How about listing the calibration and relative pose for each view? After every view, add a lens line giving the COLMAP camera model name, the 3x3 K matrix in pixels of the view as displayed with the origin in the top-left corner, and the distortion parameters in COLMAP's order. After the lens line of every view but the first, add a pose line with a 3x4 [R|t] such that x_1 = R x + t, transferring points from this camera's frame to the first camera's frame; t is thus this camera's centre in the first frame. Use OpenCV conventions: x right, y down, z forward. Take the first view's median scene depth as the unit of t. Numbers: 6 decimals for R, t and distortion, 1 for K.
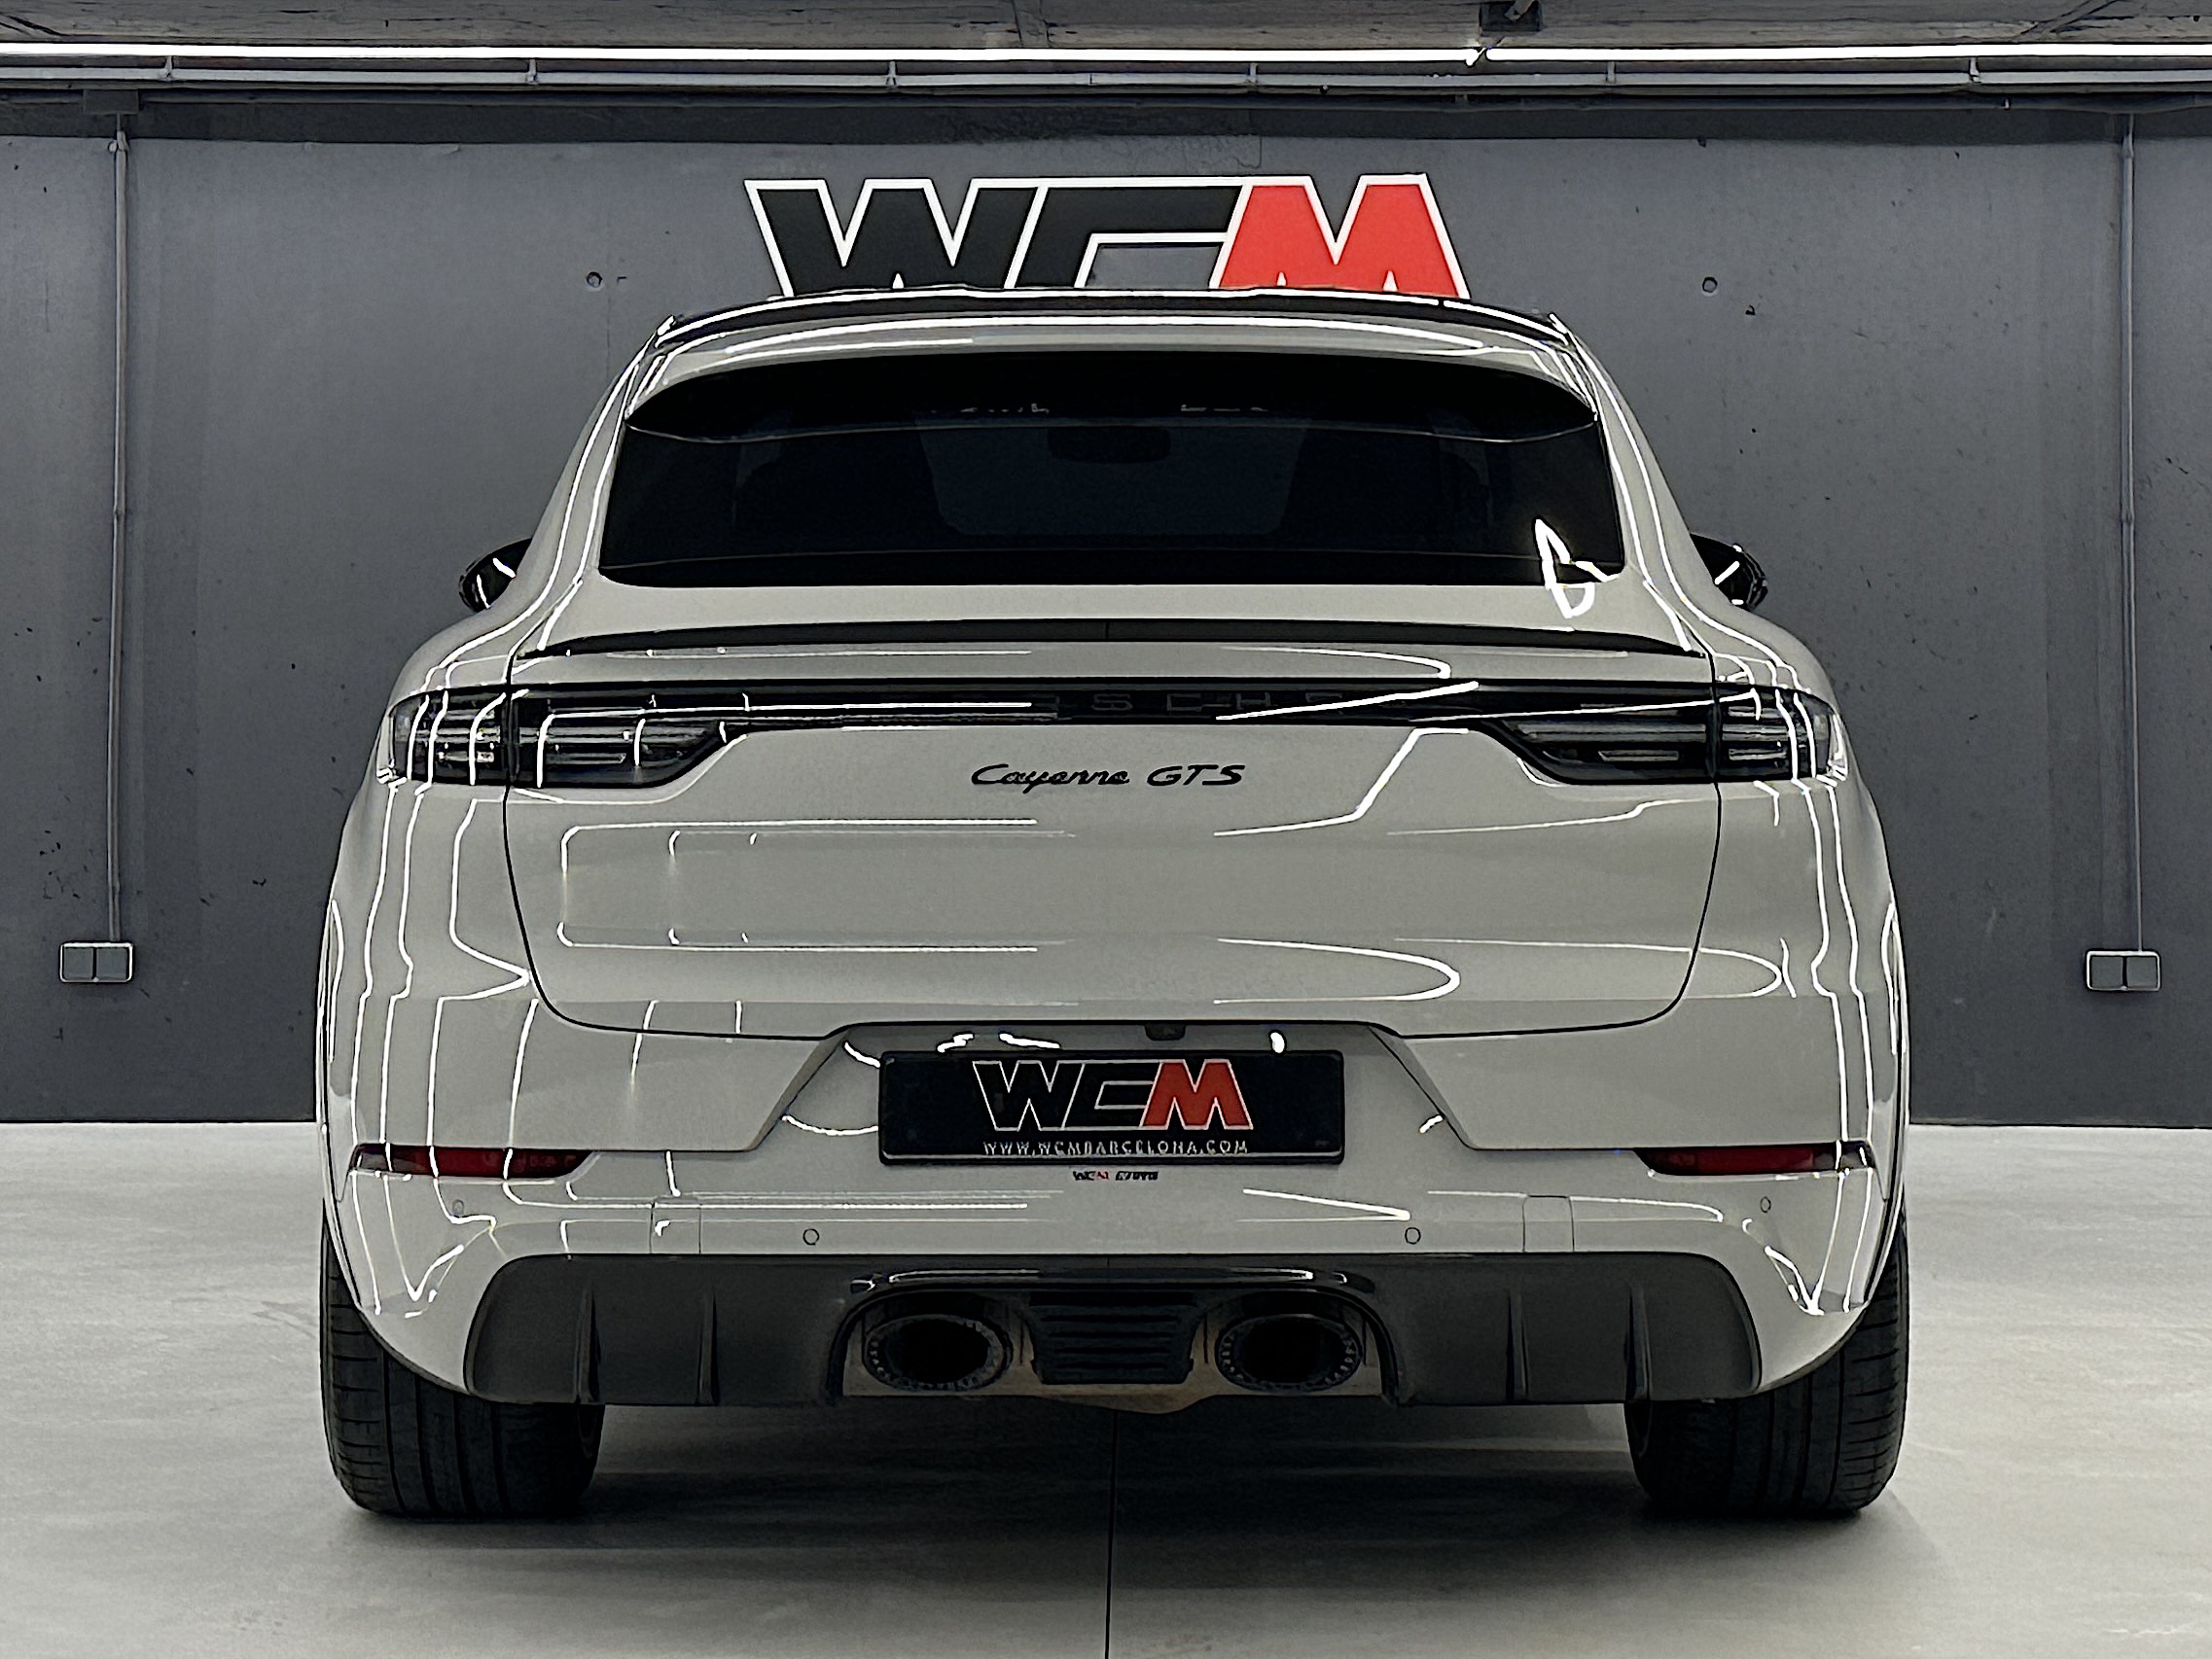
lens RADIAL K [[3478.7, 0, 1107.0], [0, 3478.7, 838.0], [0, 0, 1]] dist [-0.090059, 0.000000]
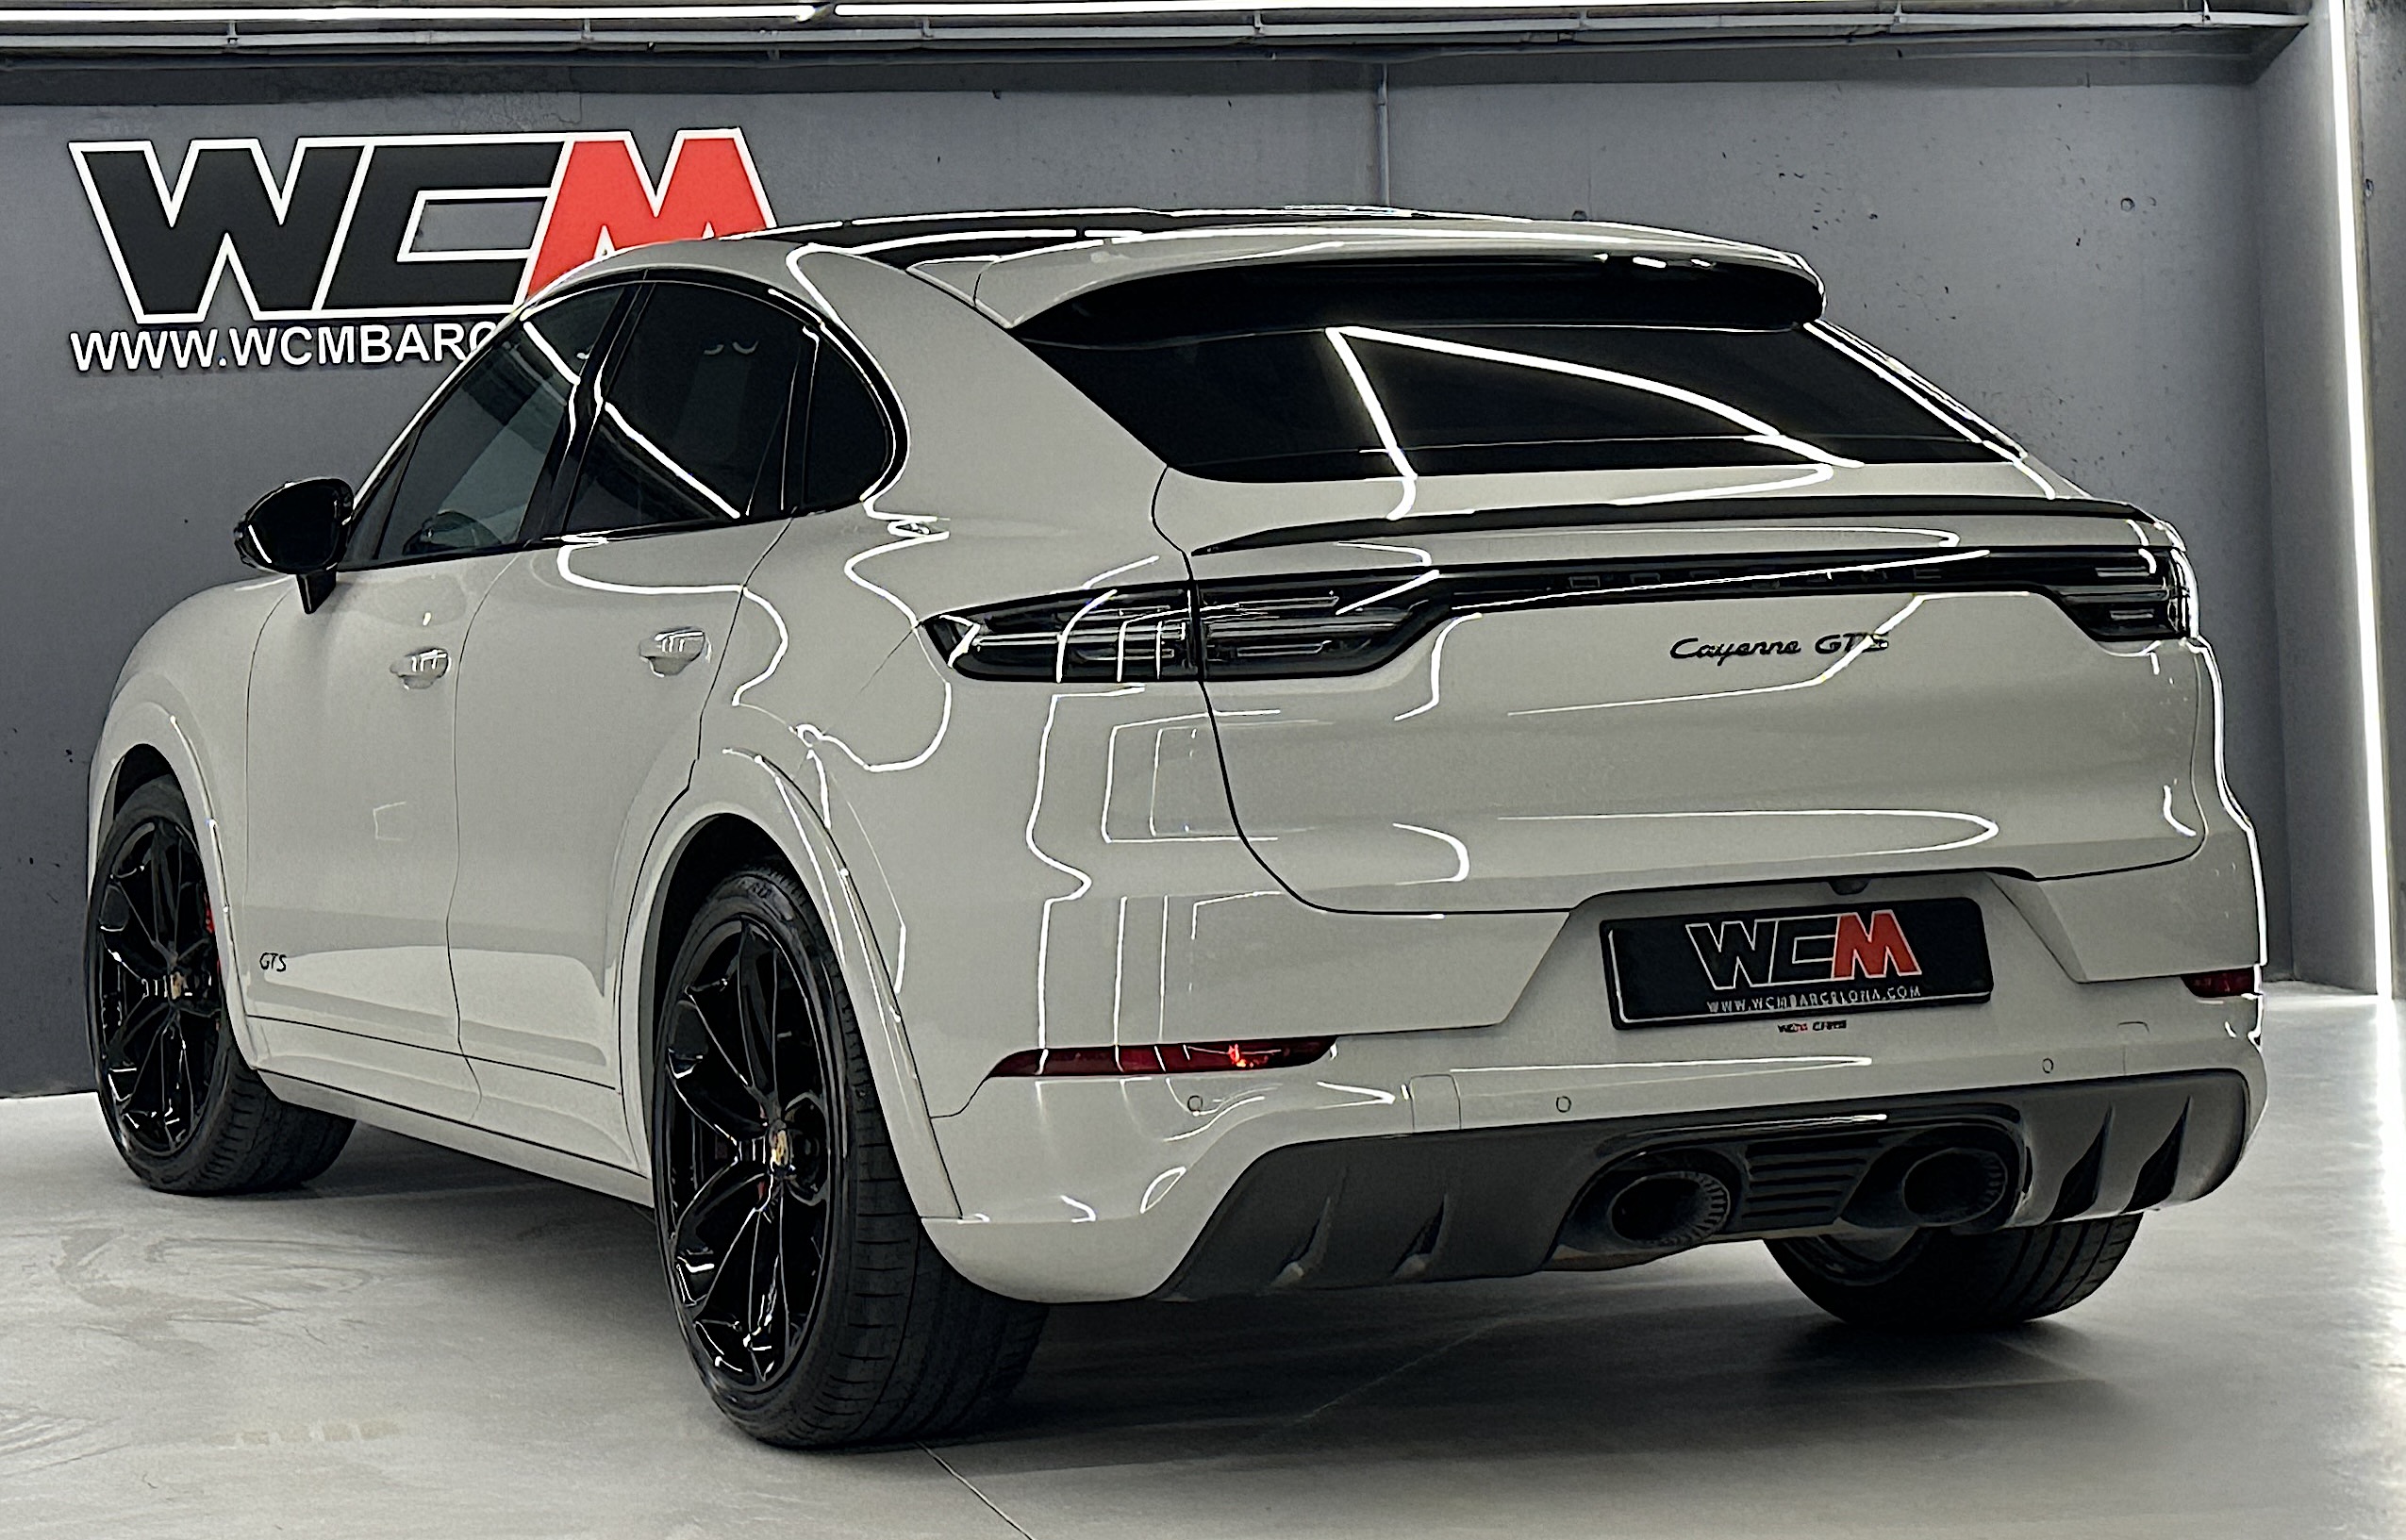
lens RADIAL K [[3326.6, 0, 1201.4], [0, 3326.6, 759.5], [0, 0, 1]] dist [-0.057541, 0.000000]
pose [[0.976309, -0.048399, 0.210897, -0.381988], [0.048488, 0.998812, 0.004756, 0.003175], [-0.210877, 0.005583, 0.977497, 0.060868]]
